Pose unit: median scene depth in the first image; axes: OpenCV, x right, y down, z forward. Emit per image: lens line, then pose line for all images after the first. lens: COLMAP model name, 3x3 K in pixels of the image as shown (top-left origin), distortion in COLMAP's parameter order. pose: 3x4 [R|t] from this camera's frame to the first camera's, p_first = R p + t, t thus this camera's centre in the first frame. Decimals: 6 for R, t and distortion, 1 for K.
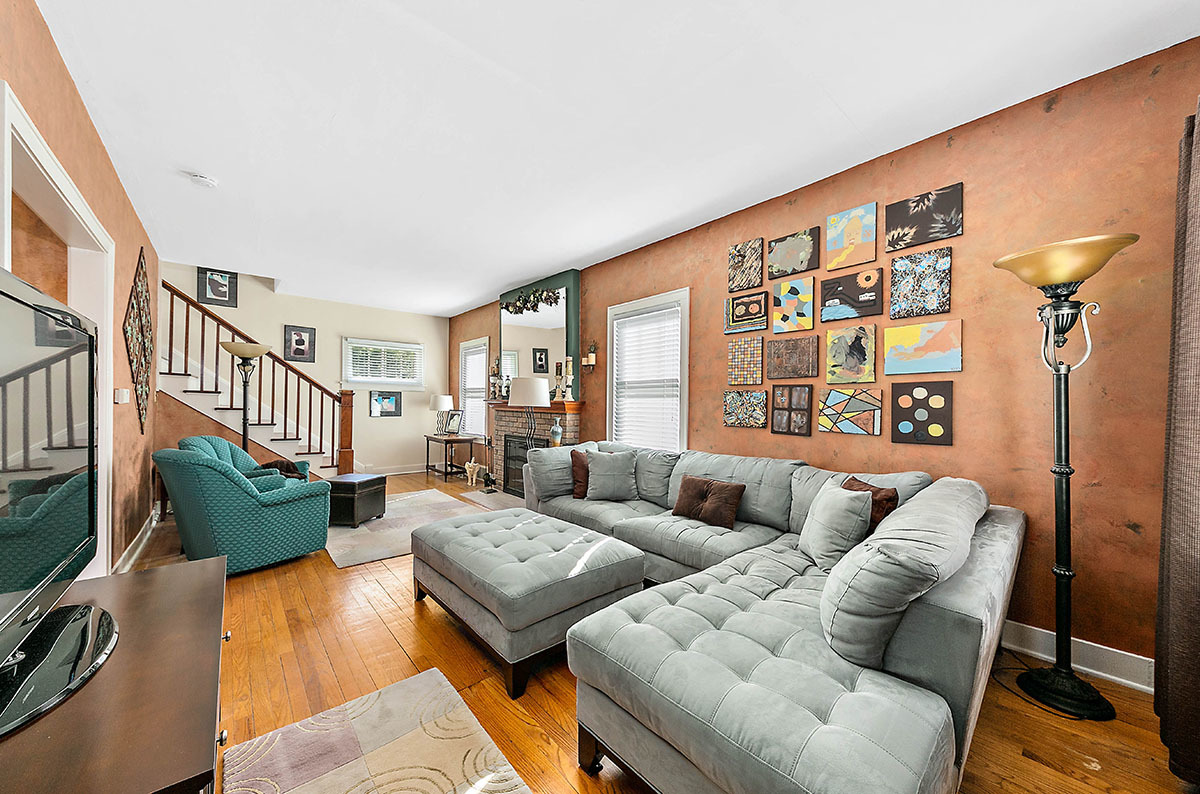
lens RADIAL K [[414.6, 0, 606.9], [0, 414.6, 405.9], [0, 0, 1]] dist [0.010107, -0.003403]
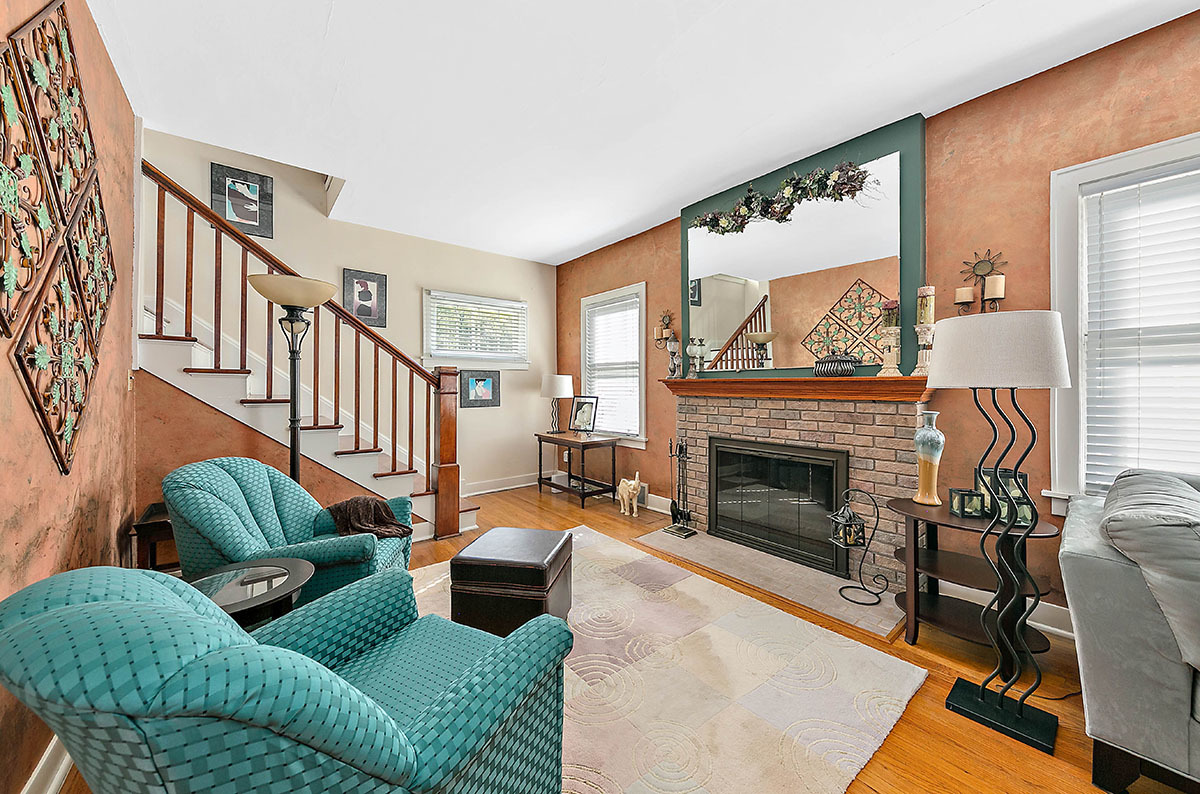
lens RADIAL K [[414.6, 0, 600.5], [0, 414.6, 386.7], [0, 0, 1]] dist [0.010107, -0.003403]
pose [[0.999015, -0.014860, -0.041820, -0.475402], [0.014668, 0.999880, -0.004889, -0.003011], [0.041887, 0.004270, 0.999113, 0.506106]]
